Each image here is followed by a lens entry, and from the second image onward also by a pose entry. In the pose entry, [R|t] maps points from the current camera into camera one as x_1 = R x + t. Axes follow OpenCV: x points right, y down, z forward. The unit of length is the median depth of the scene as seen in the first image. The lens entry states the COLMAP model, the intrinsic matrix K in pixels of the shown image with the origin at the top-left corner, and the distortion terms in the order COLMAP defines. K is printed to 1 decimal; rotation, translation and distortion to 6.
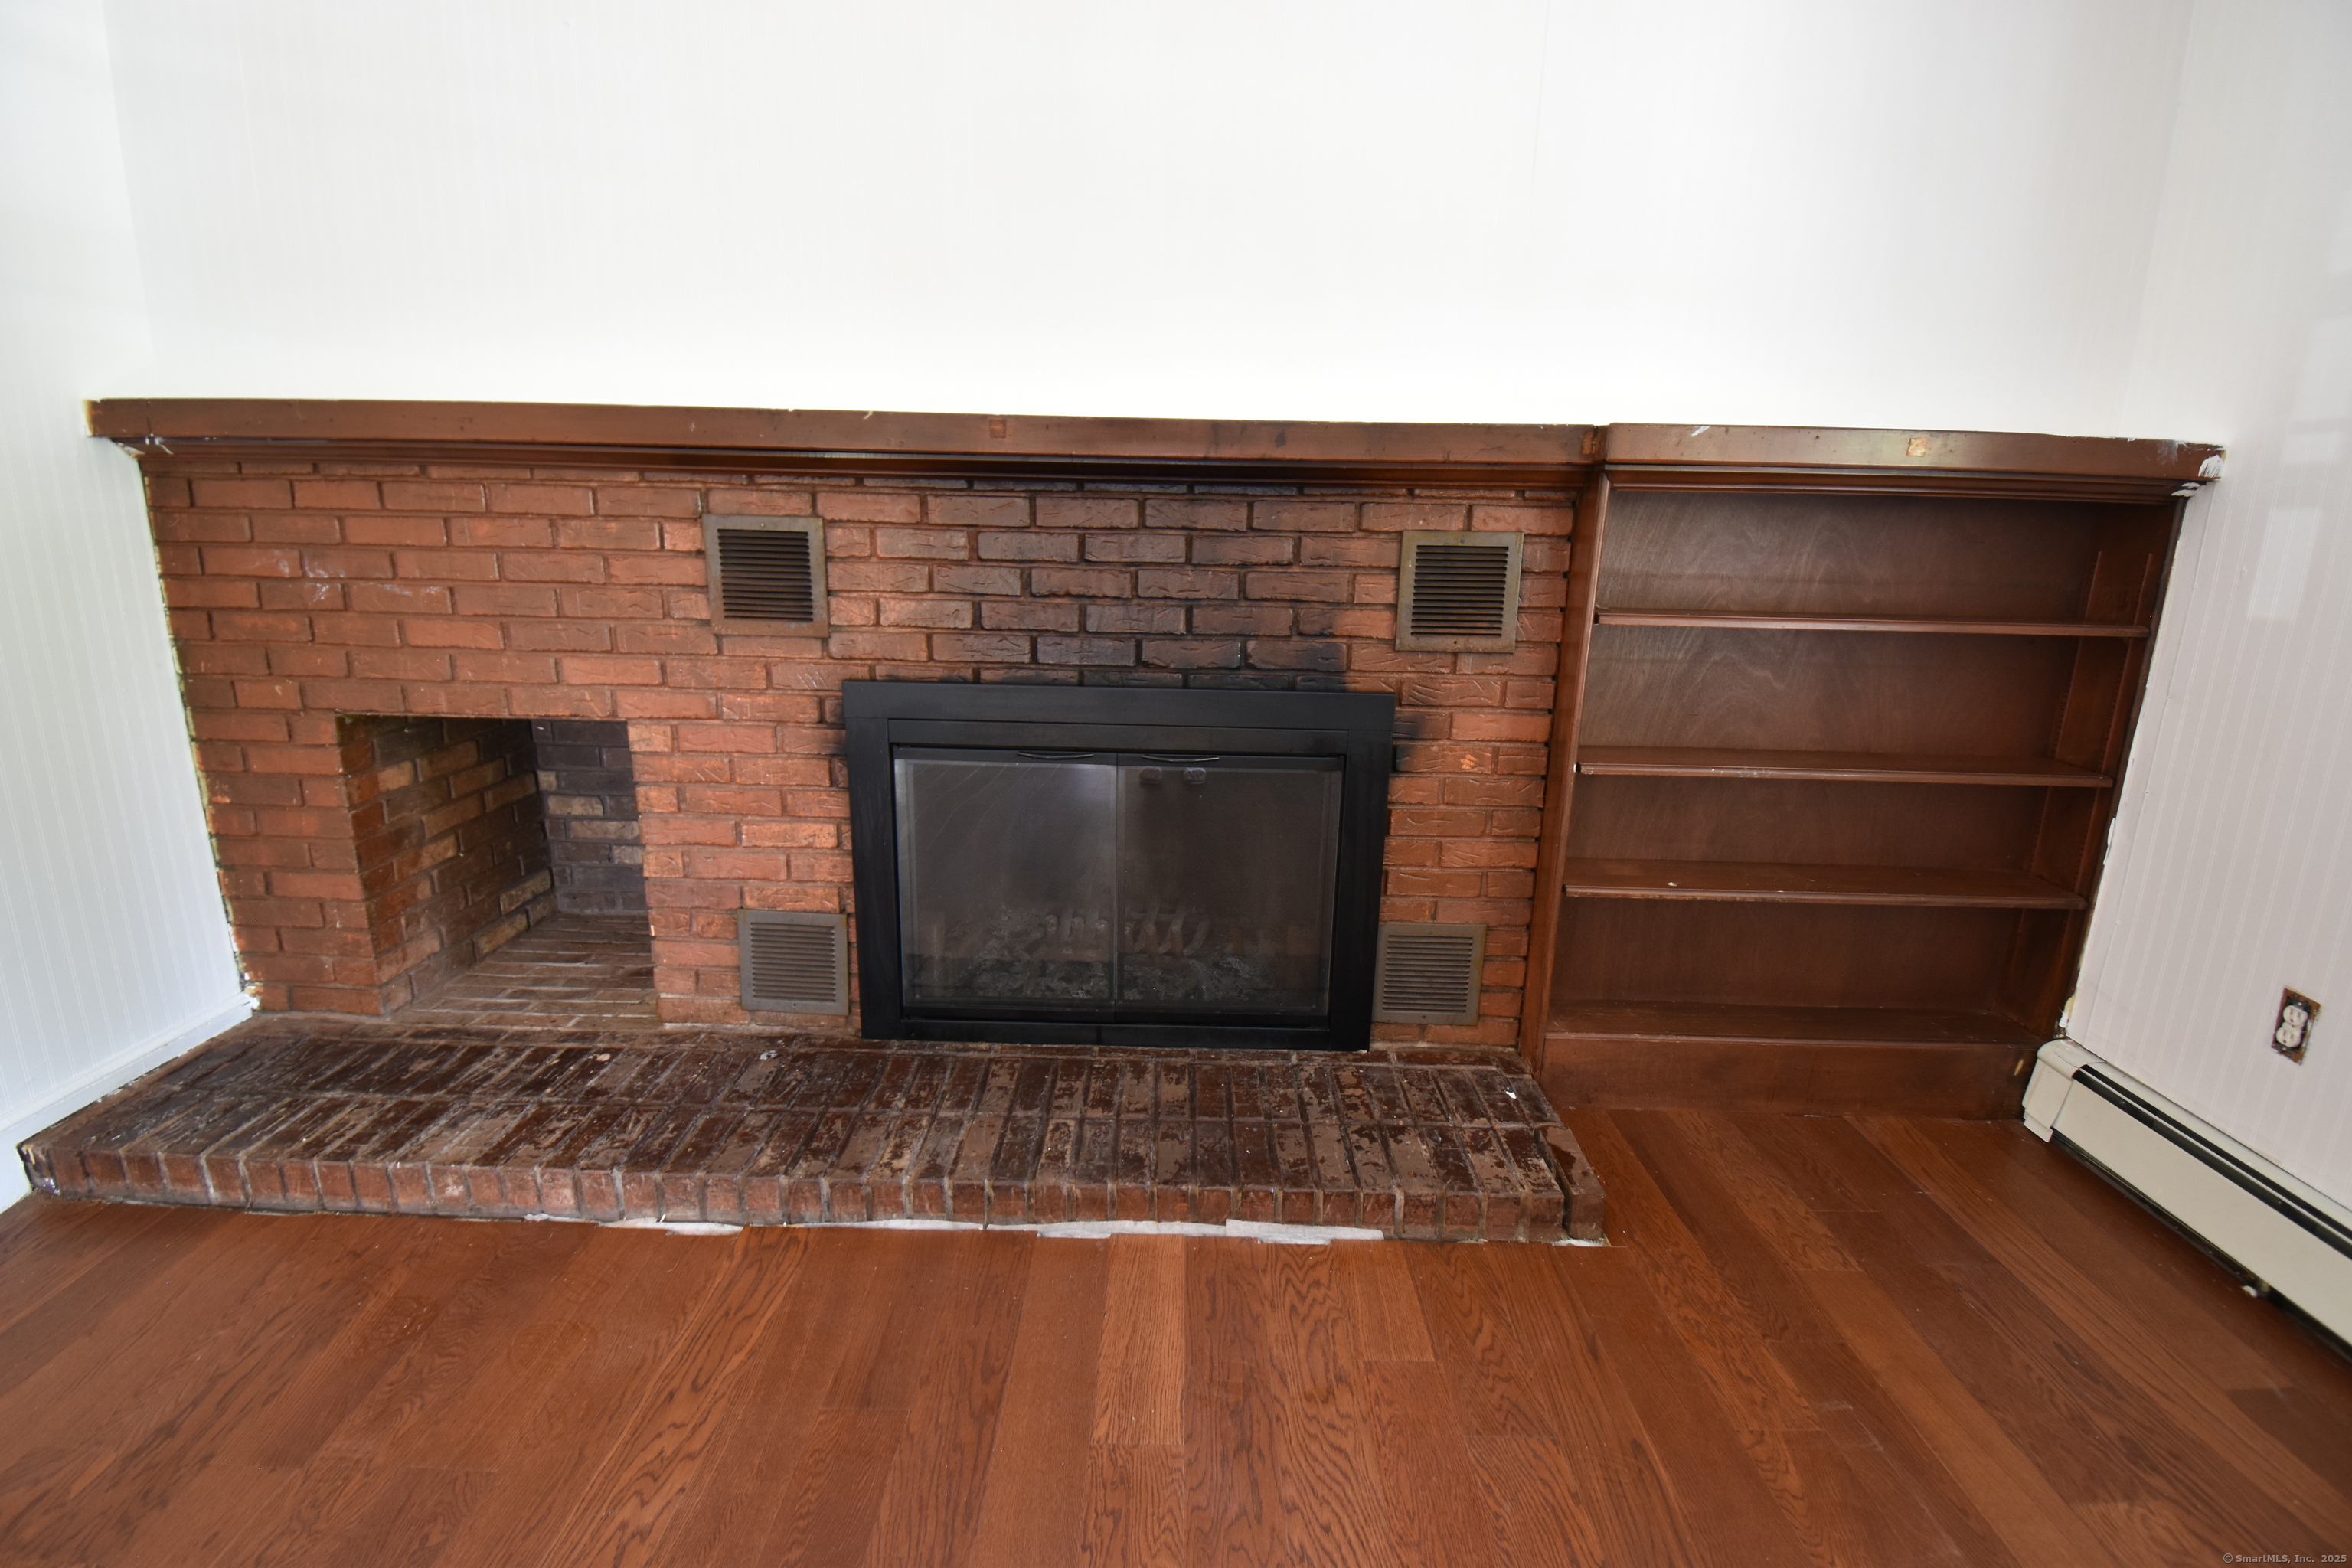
lens RADIAL K [[1039.2, 0, 1175.5], [0, 1039.2, 764.8], [0, 0, 1]] dist [0.024956, -0.031180]
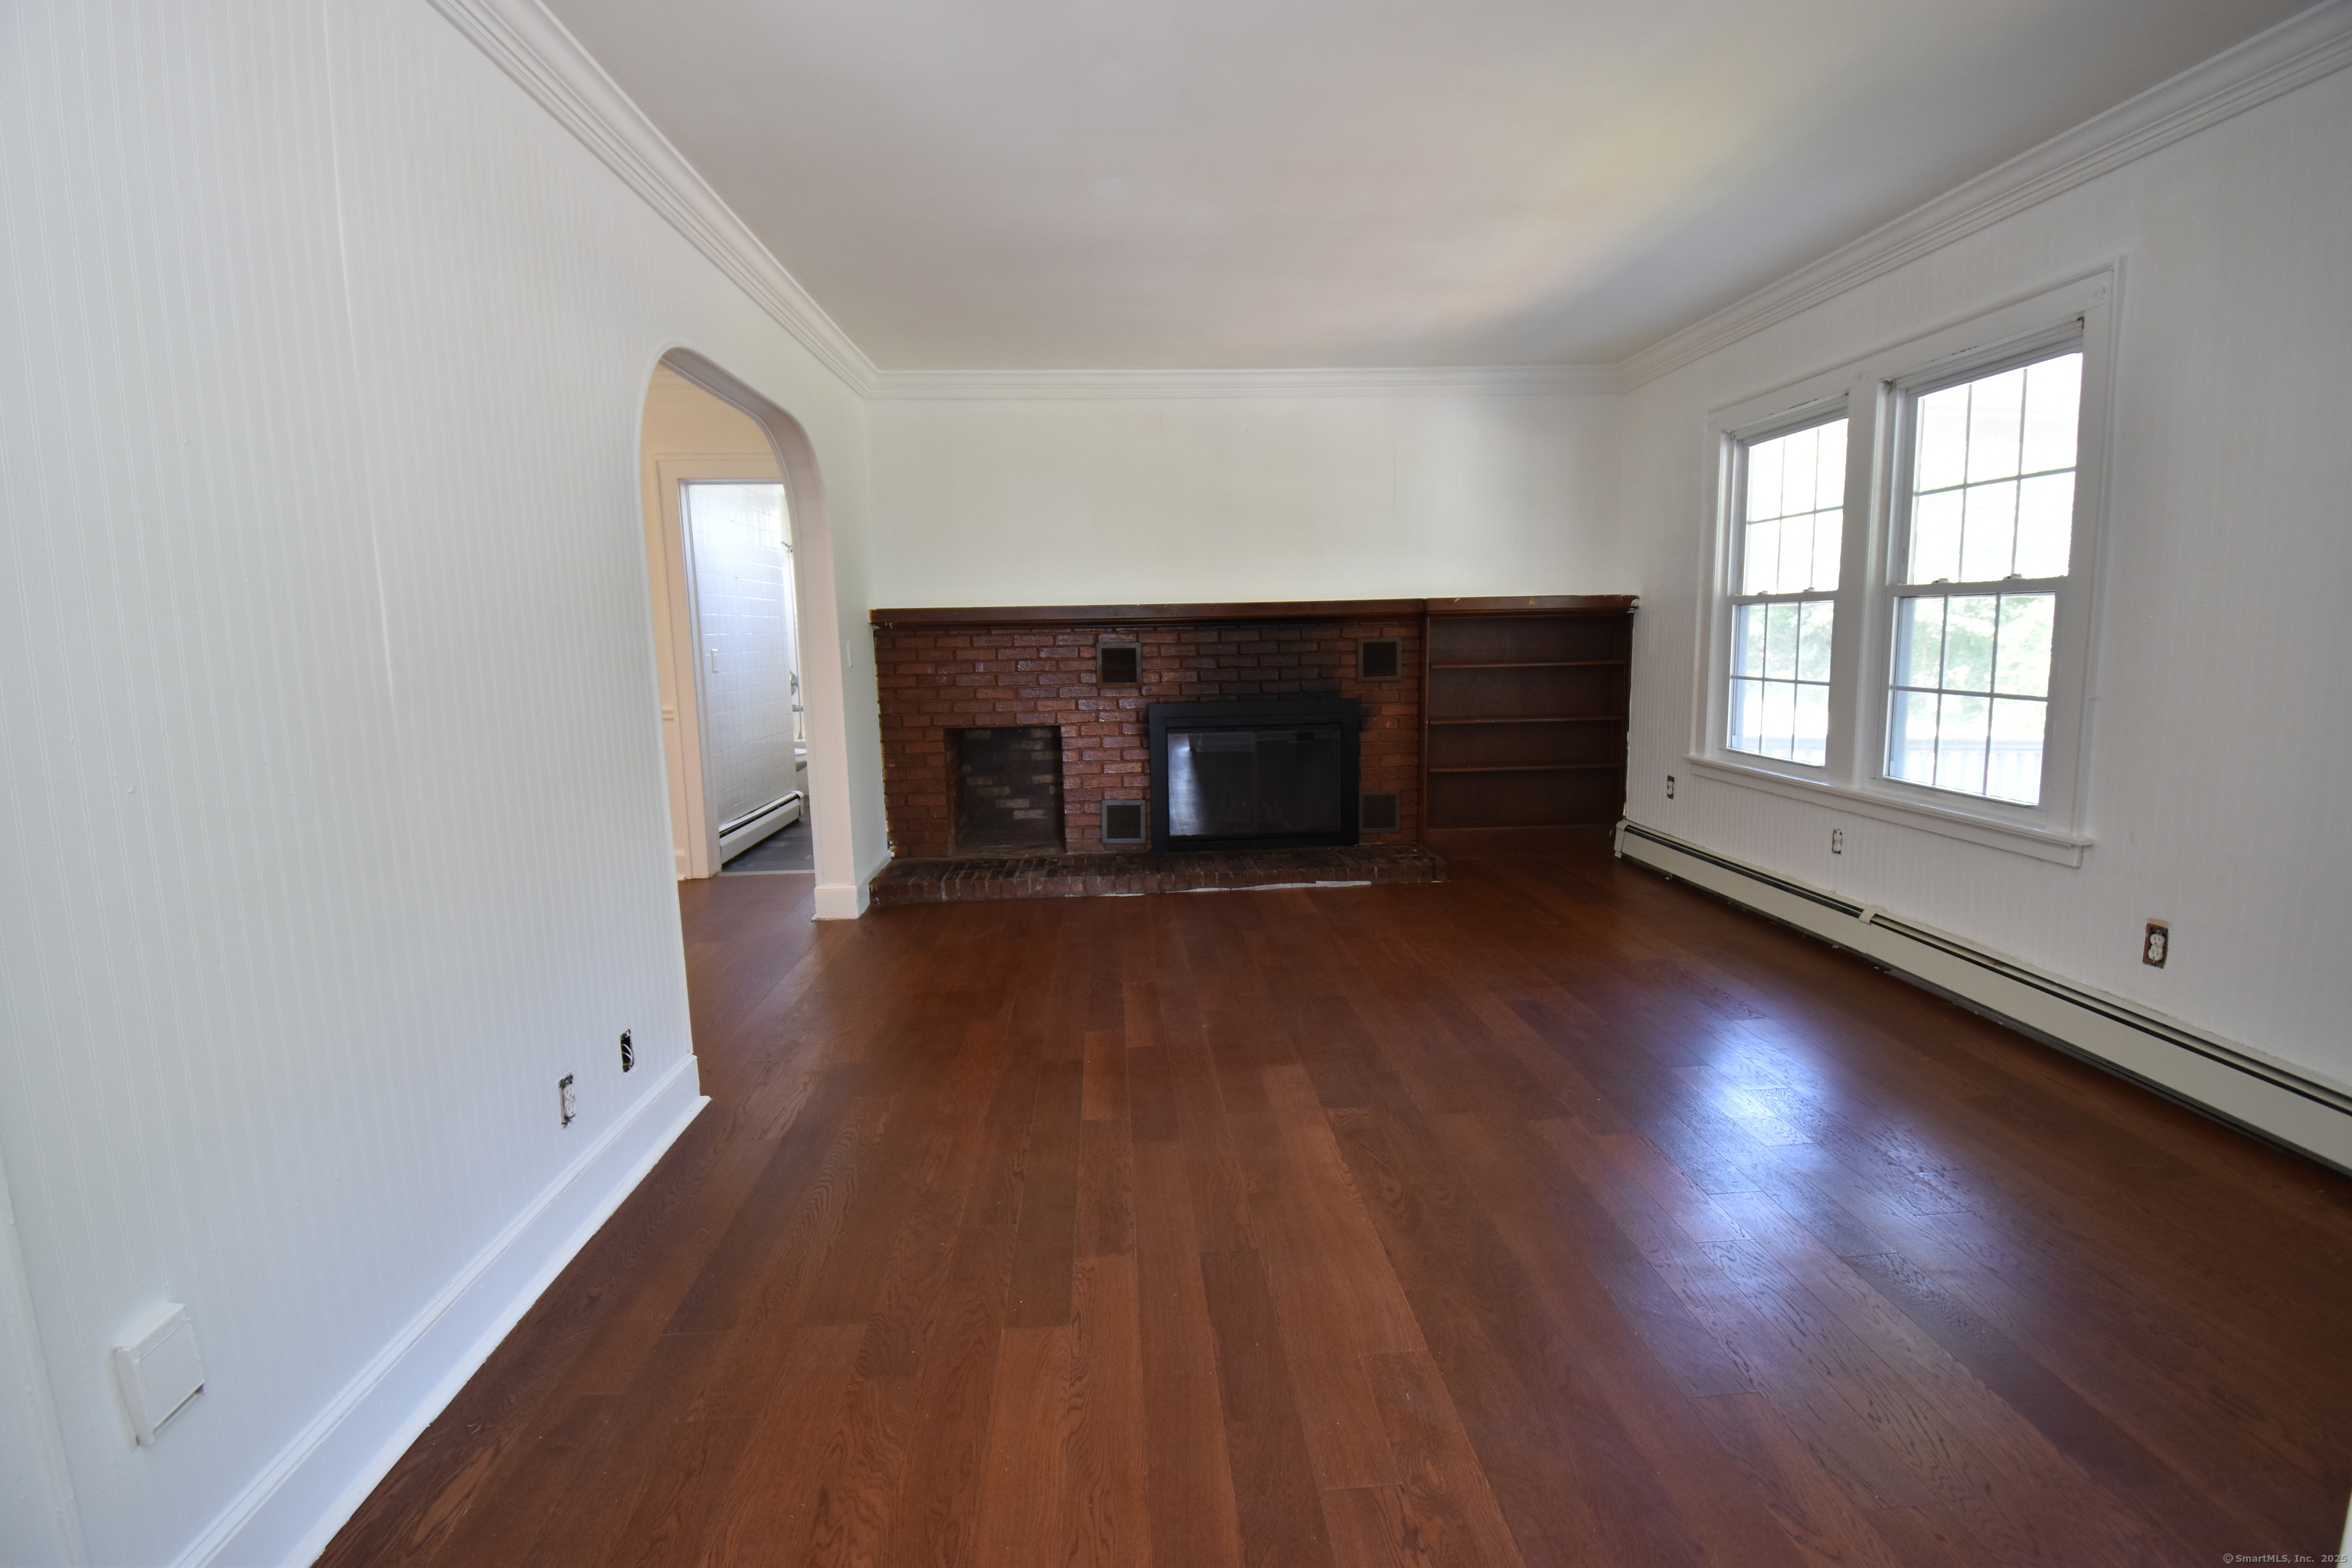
lens RADIAL K [[1039.2, 0, 1175.5], [0, 1039.2, 764.8], [0, 0, 1]] dist [0.024956, -0.031180]
pose [[0.996373, -0.051362, 0.067841, -0.441472], [0.057956, 0.993389, -0.099096, 0.333883], [-0.062303, 0.102668, 0.992763, -1.575689]]
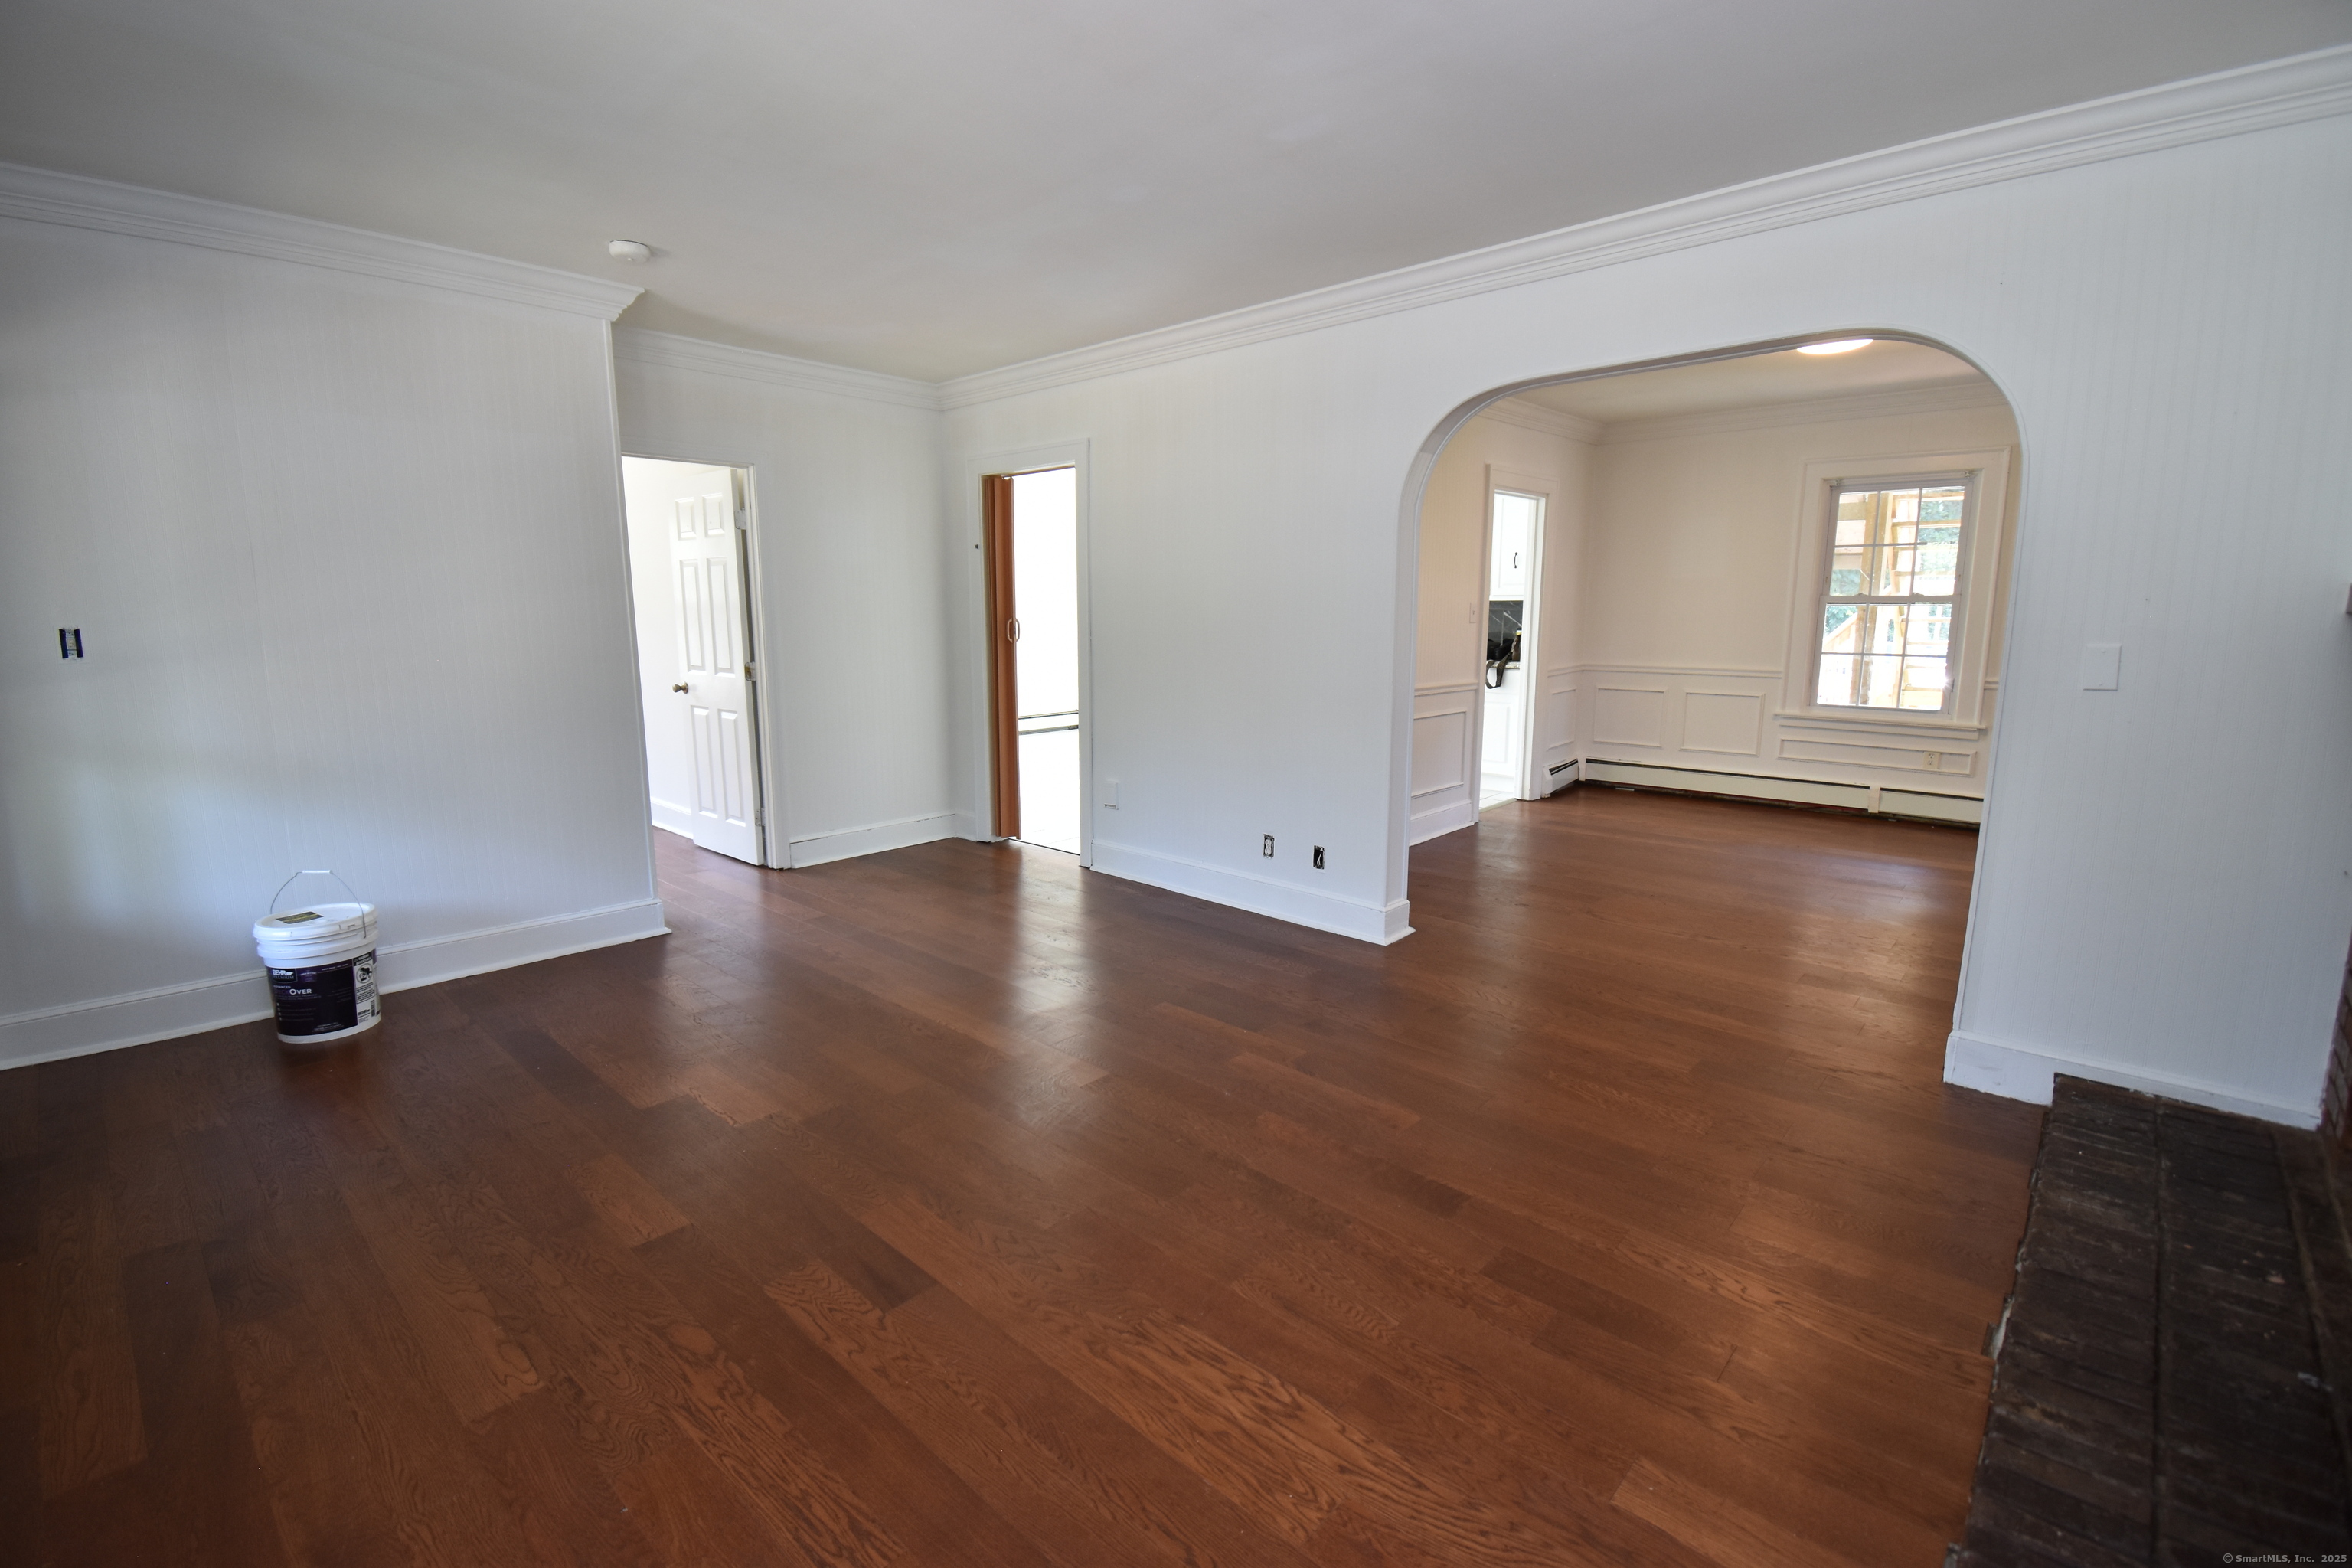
lens RADIAL K [[1039.2, 0, 1175.5], [0, 1039.2, 764.8], [0, 0, 1]] dist [0.024956, -0.031180]
pose [[-0.671252, 0.092937, -0.735380, 0.730345], [-0.181472, 0.941311, 0.284608, -0.226877], [0.718672, 0.324495, -0.614991, 0.745037]]
